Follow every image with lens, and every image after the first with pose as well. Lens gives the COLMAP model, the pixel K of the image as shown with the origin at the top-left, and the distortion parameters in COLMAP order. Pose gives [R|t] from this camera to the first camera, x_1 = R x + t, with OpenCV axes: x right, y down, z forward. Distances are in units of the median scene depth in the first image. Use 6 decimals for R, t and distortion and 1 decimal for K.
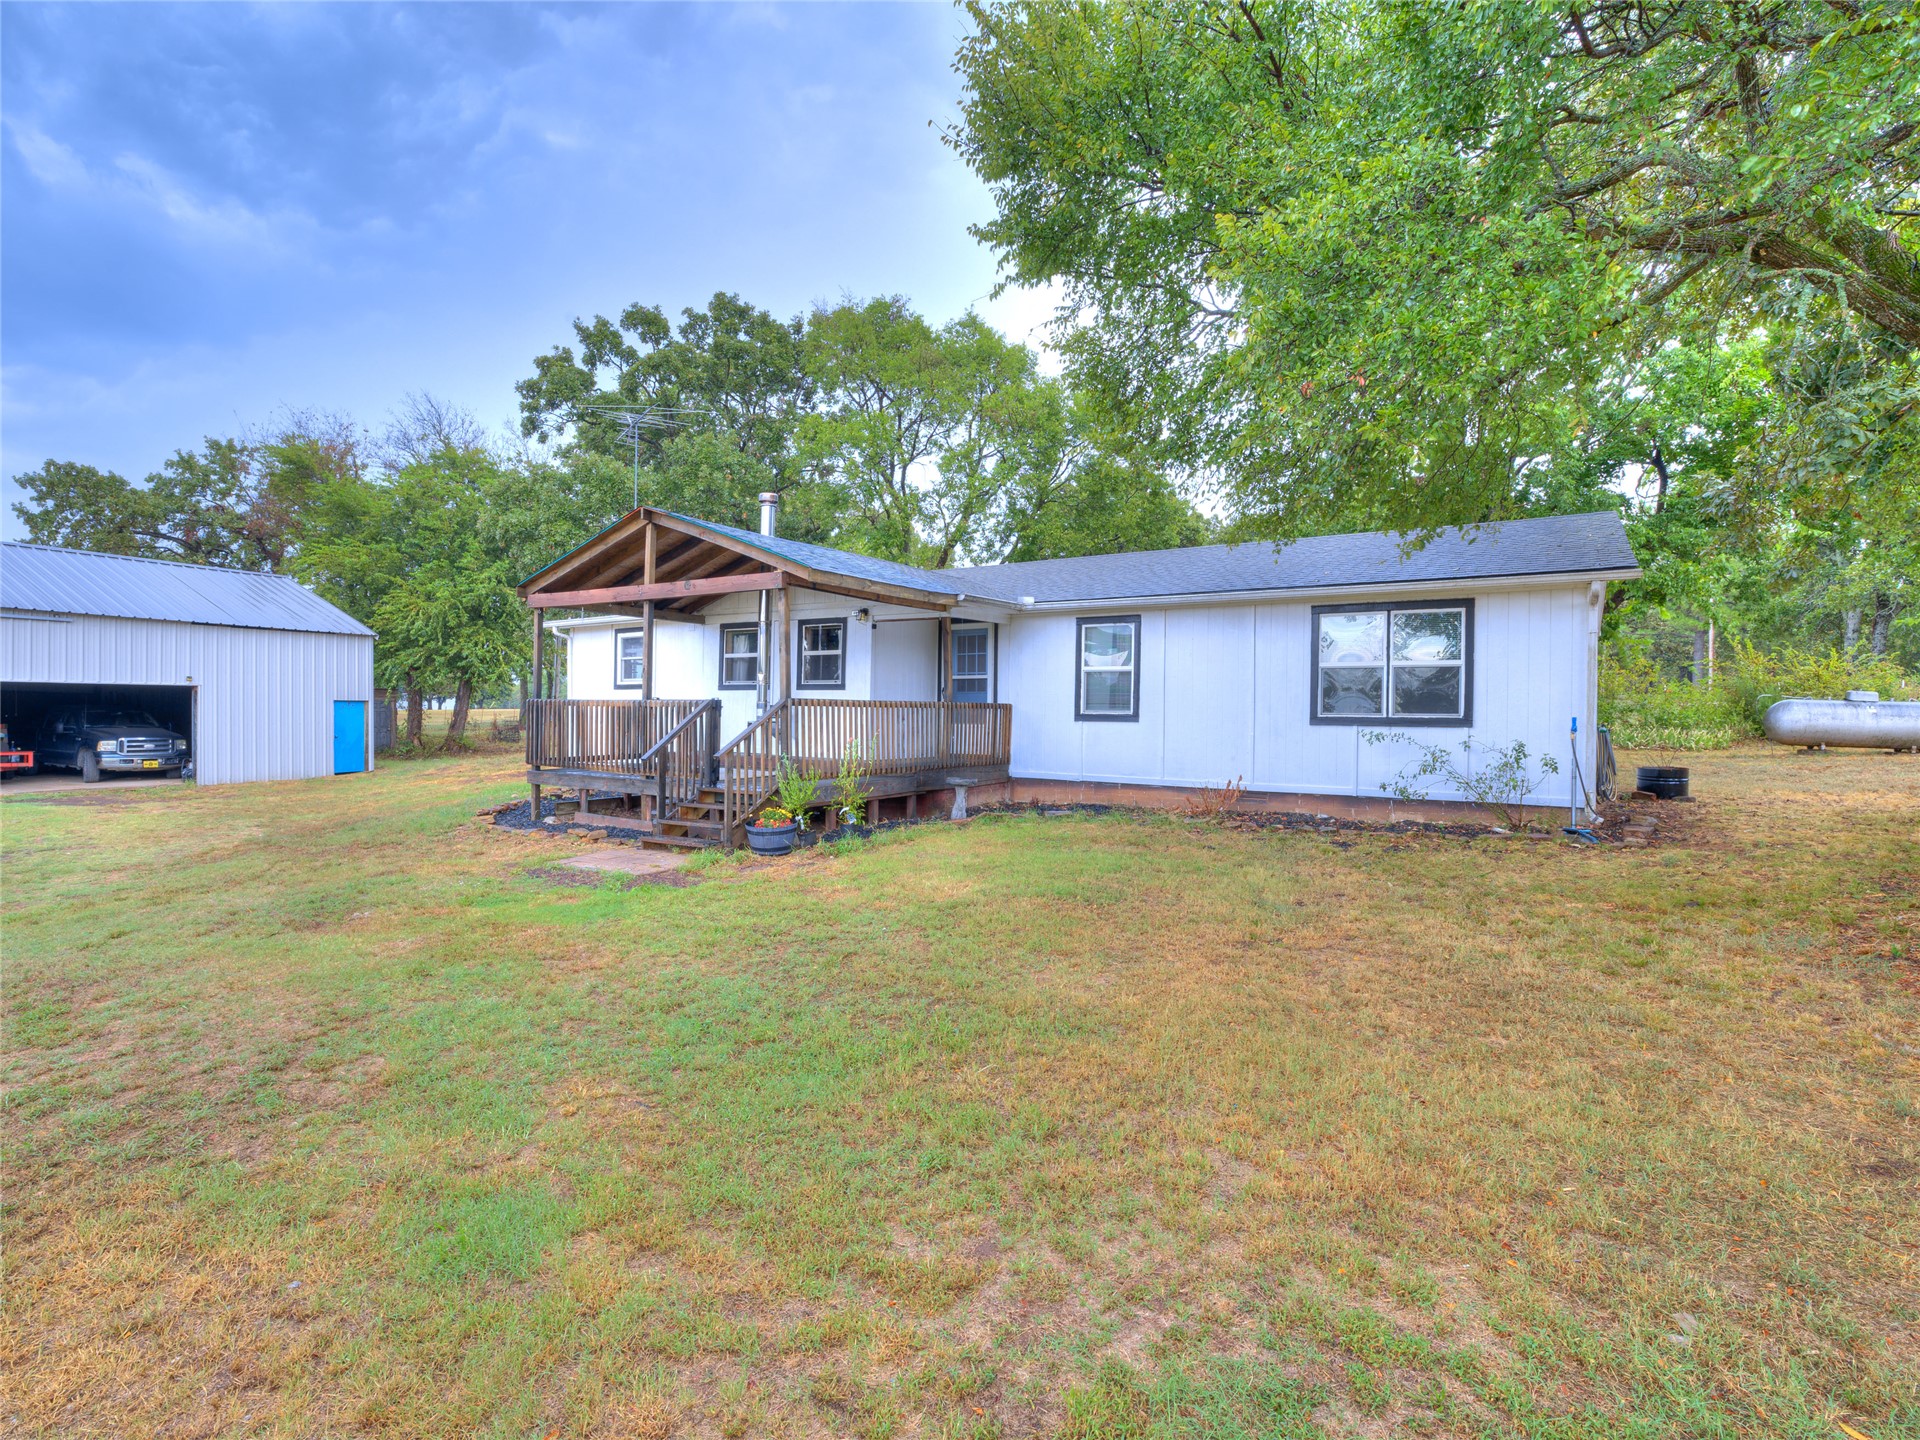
lens RADIAL K [[1279.2, 0, 966.5], [0, 1279.2, 711.9], [0, 0, 1]] dist [0.003879, 0.005404]
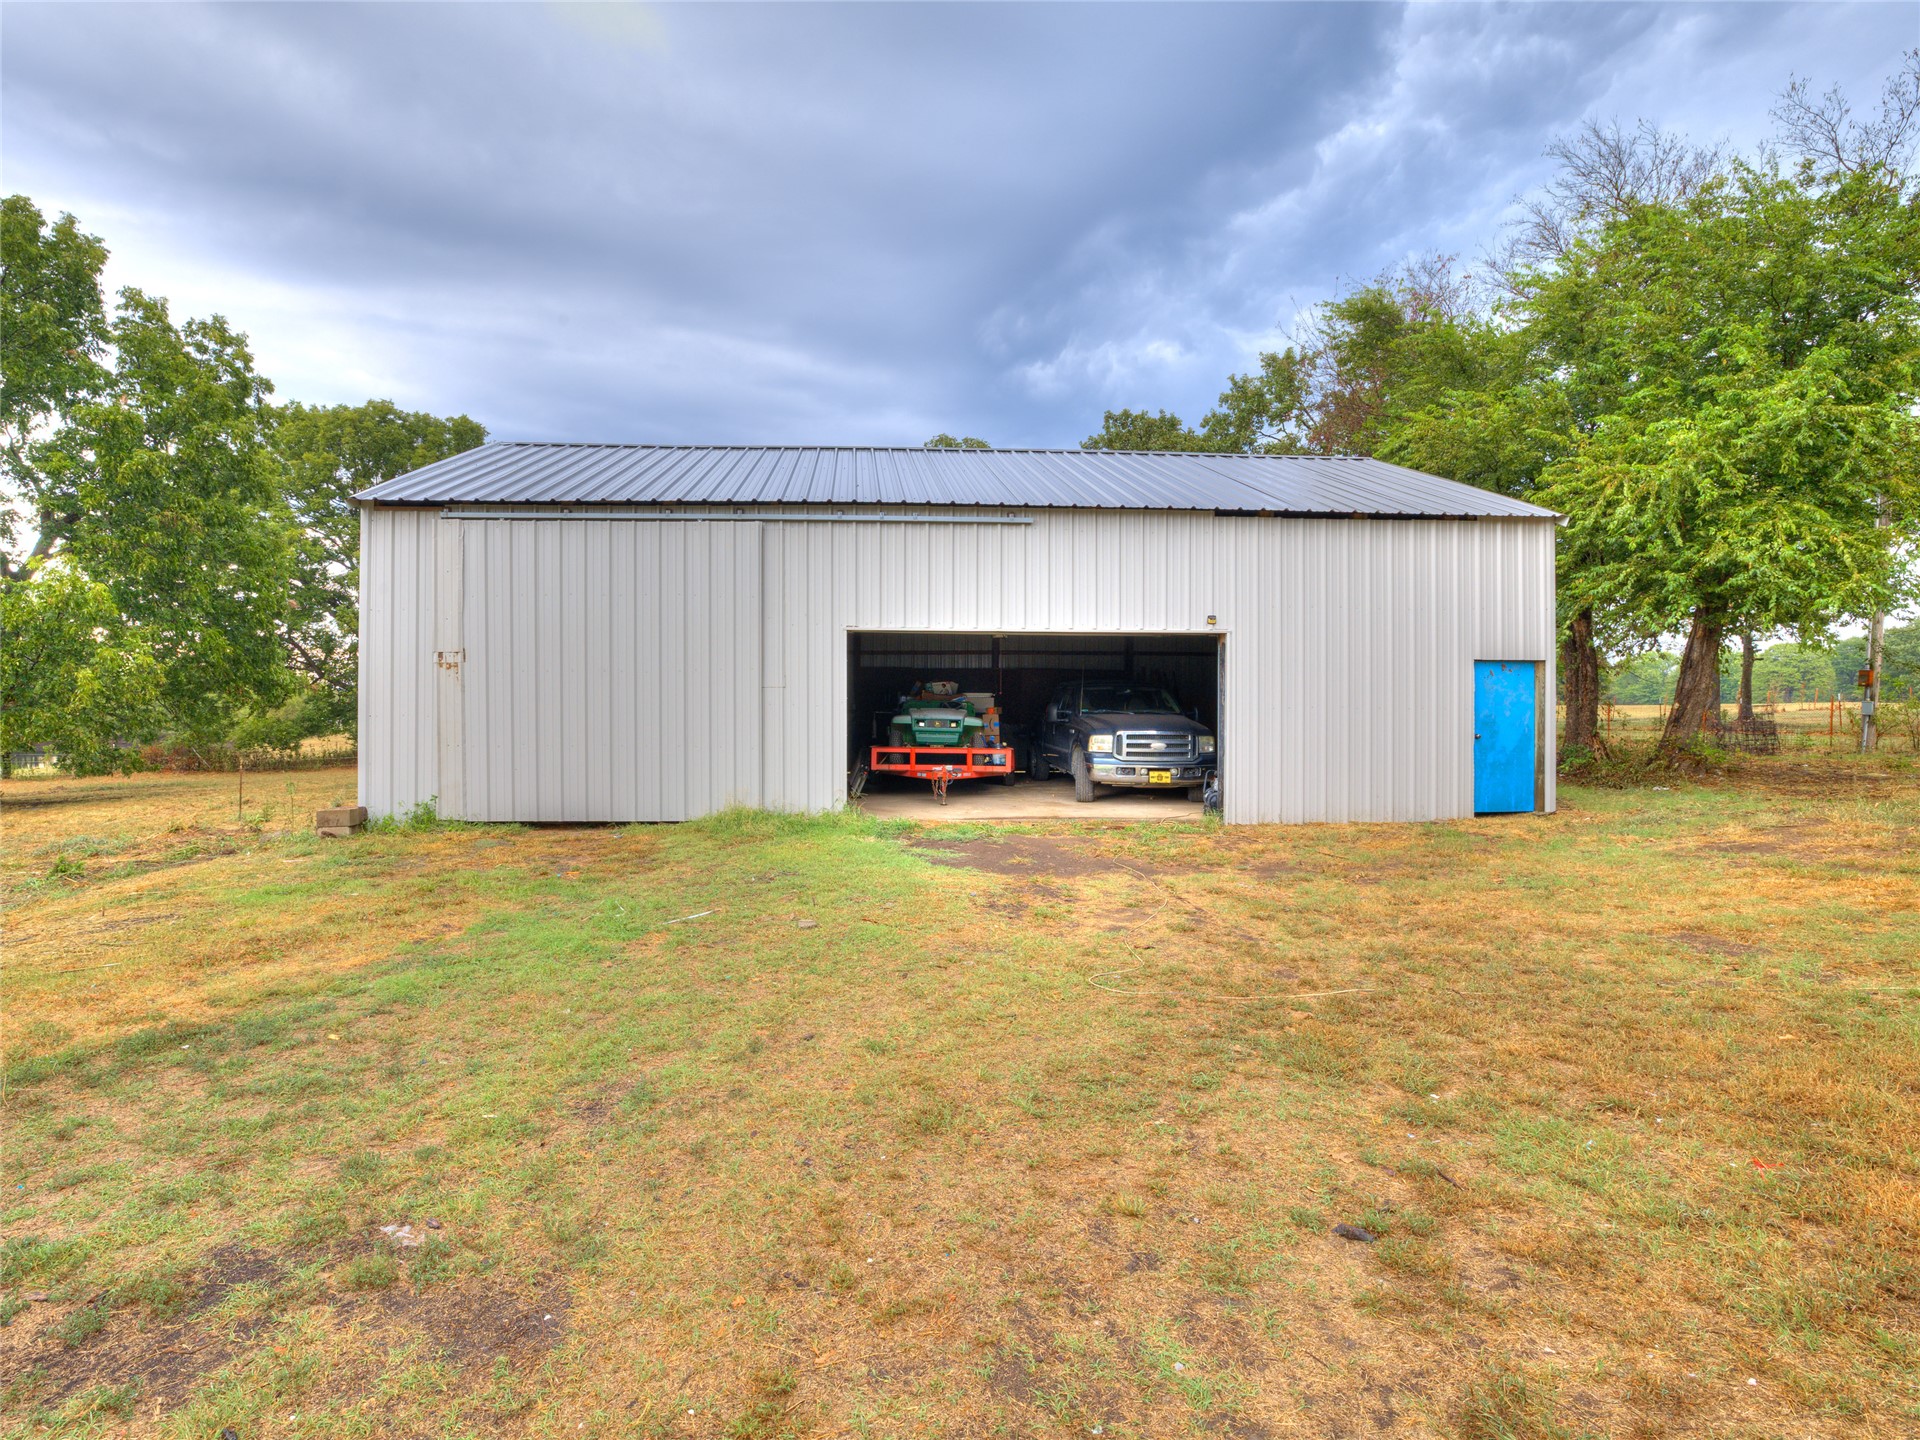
lens RADIAL K [[1279.2, 0, 963.4], [0, 1279.2, 704.9], [0, 0, 1]] dist [0.003879, 0.005404]
pose [[0.717091, 0.004702, -0.696964, -0.257520], [-0.005101, 0.999986, 0.001498, 0.006748], [0.696961, 0.002481, 0.717105, 0.453822]]
